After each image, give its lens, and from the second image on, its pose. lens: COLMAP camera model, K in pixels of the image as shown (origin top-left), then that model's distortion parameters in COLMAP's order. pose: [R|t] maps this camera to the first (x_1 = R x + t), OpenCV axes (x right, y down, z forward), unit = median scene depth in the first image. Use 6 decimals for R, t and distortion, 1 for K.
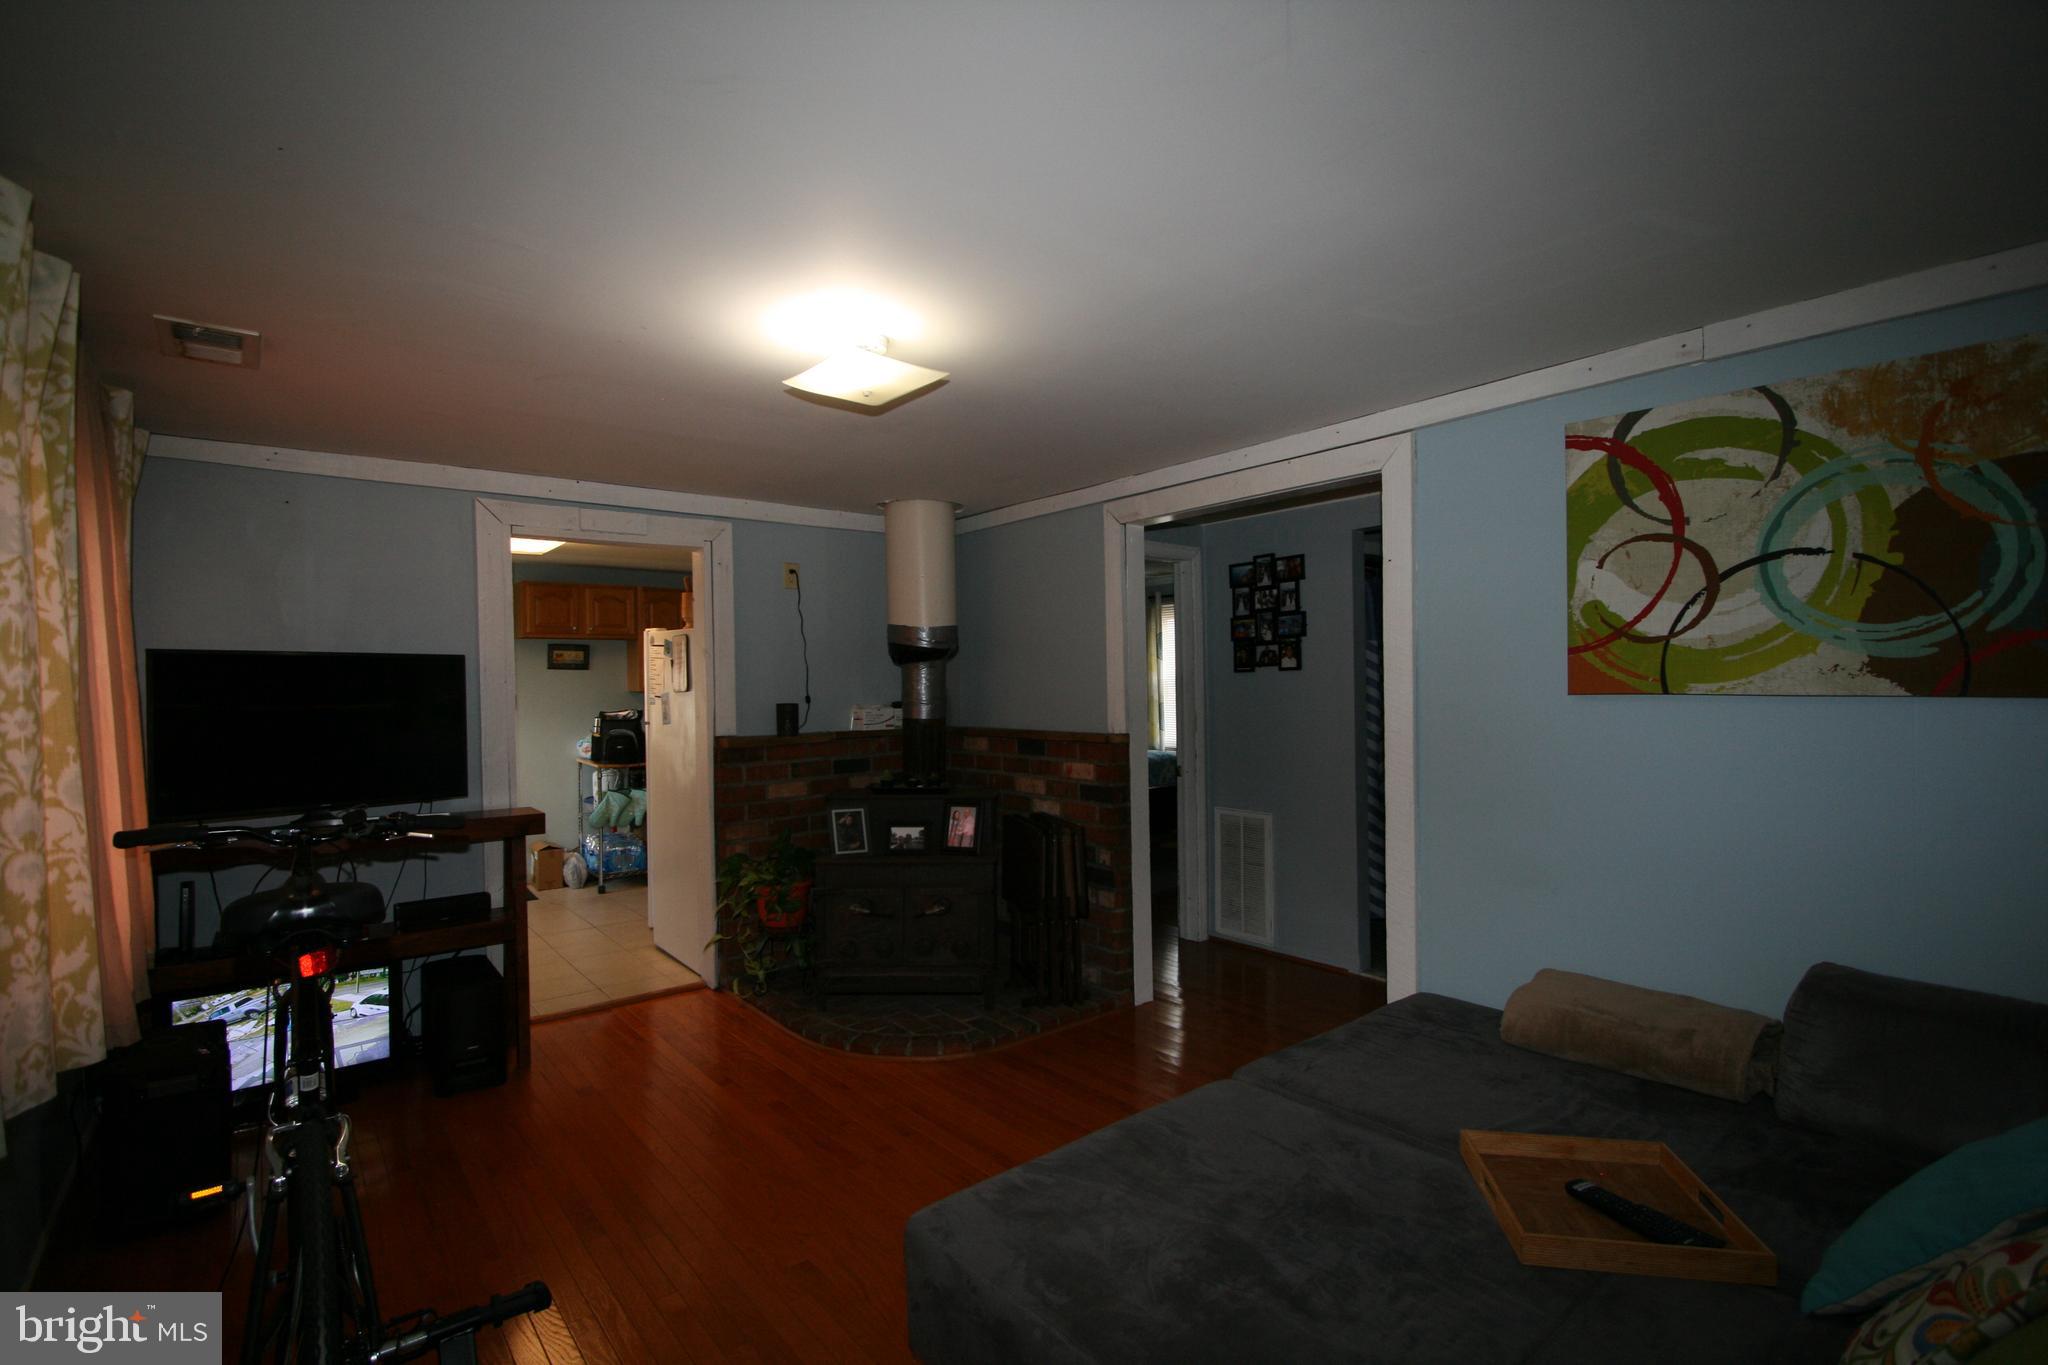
lens RADIAL K [[949.6, 0, 1007.3], [0, 949.6, 685.7], [0, 0, 1]] dist [-0.024458, 0.006191]
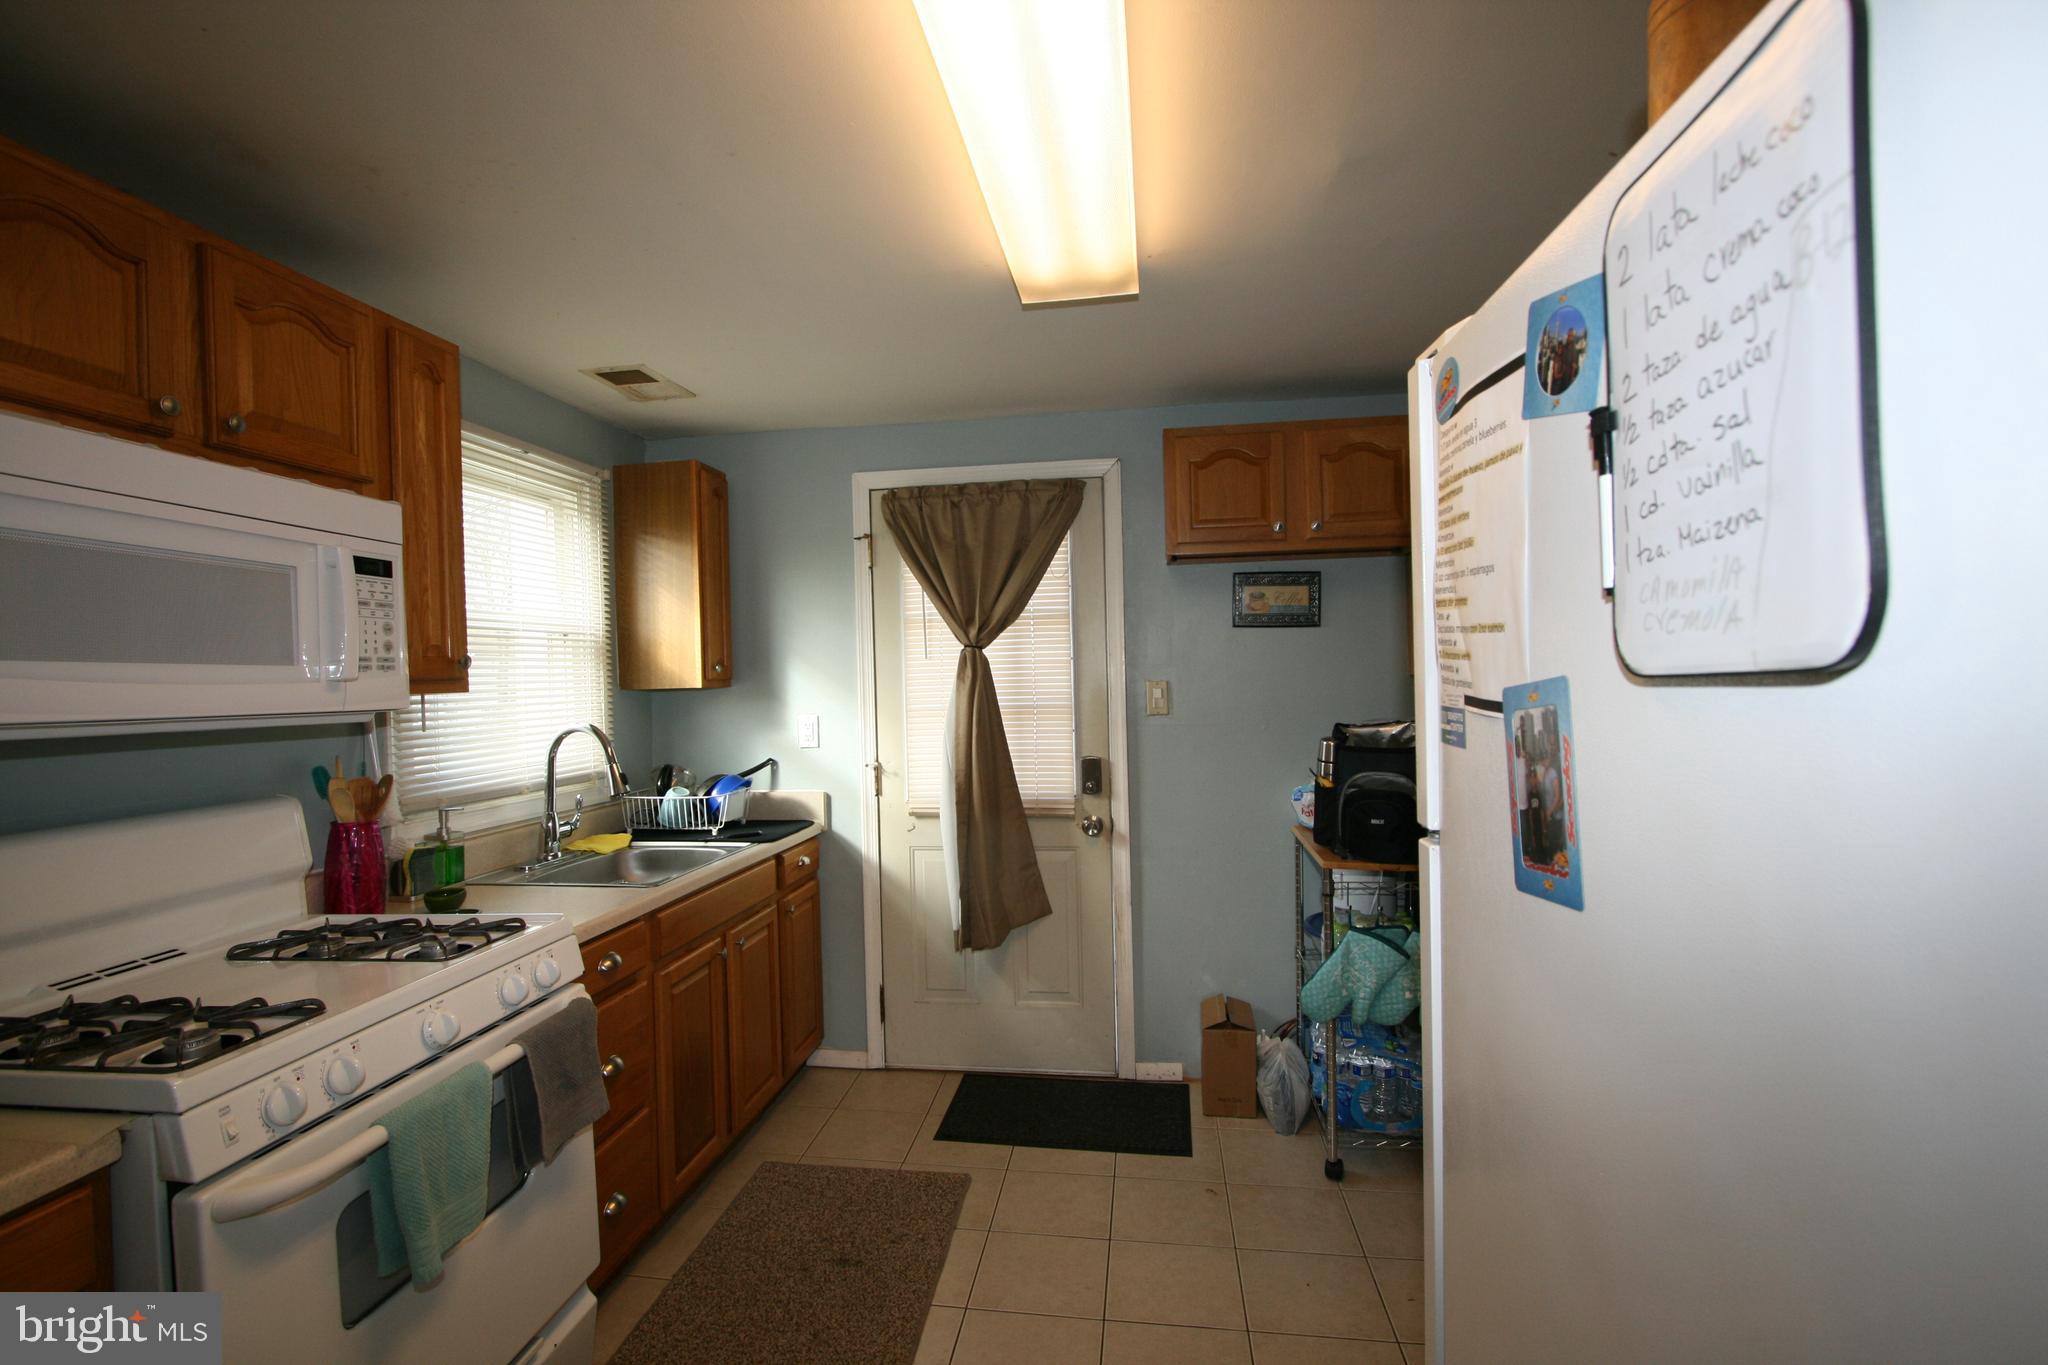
lens RADIAL K [[951.9, 0, 1016.1], [0, 951.9, 683.3], [0, 0, 1]] dist [-0.000737, 0.000367]
pose [[0.691626, 0.002564, -0.722251, -0.632295], [0.006953, 0.999924, 0.010208, 0.012037], [0.722223, -0.012082, 0.691555, 1.707629]]
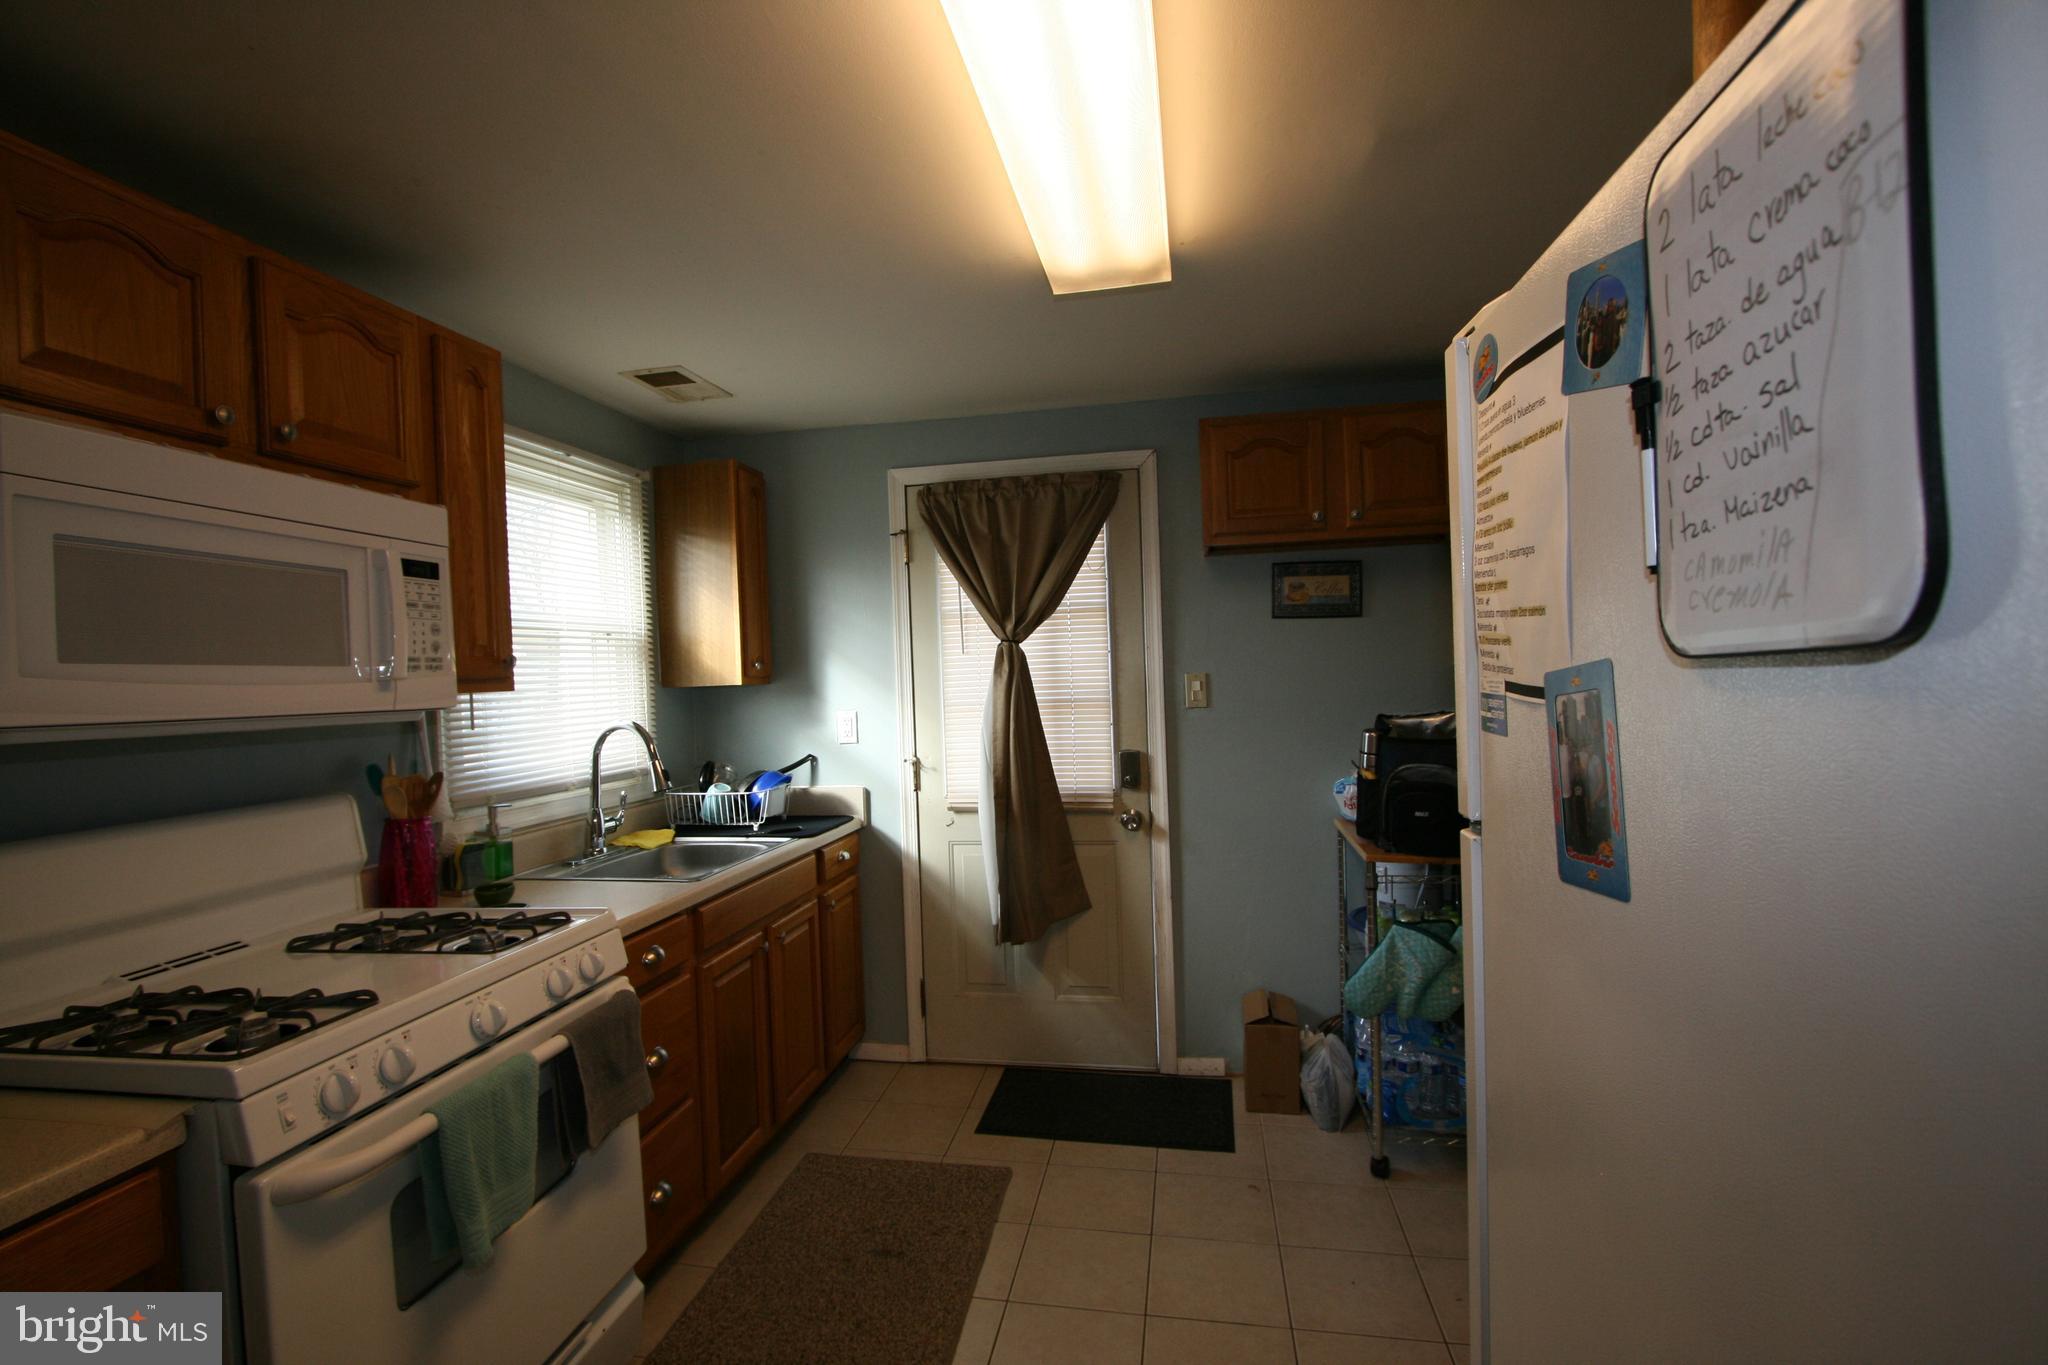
lens RADIAL K [[951.9, 0, 1016.1], [0, 951.9, 683.3], [0, 0, 1]] dist [-0.000737, 0.000367]
pose [[0.660387, -0.000974, -0.750924, -0.630649], [0.017951, 0.999734, 0.014489, 0.013979], [0.750710, -0.023048, 0.660229, 1.713040]]
